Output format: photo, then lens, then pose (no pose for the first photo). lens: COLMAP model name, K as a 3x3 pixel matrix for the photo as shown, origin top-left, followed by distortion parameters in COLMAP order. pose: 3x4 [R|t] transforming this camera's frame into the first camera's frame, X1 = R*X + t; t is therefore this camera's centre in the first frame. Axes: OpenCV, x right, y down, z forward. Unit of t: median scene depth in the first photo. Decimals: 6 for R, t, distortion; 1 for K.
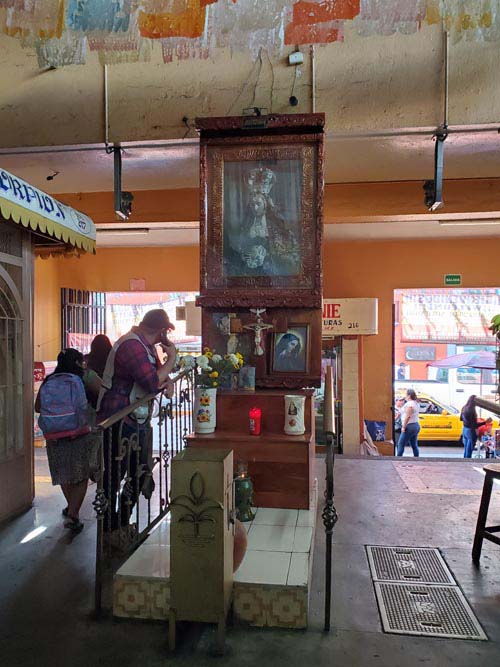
lens RADIAL K [[530.9, 0, 250.0], [0, 530.9, 333.5], [0, 0, 1]] dist [0.078697, -0.000228]
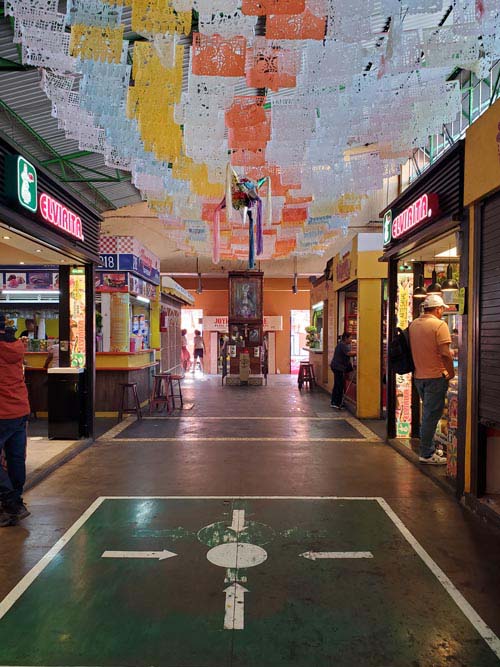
lens RADIAL K [[530.9, 0, 250.0], [0, 530.9, 333.5], [0, 0, 1]] dist [0.078697, -0.000228]
pose [[0.991998, -0.003121, 0.126218, -0.396193], [0.000965, 0.999853, 0.017139, -0.043908], [-0.126253, -0.016879, 0.991854, -2.488026]]
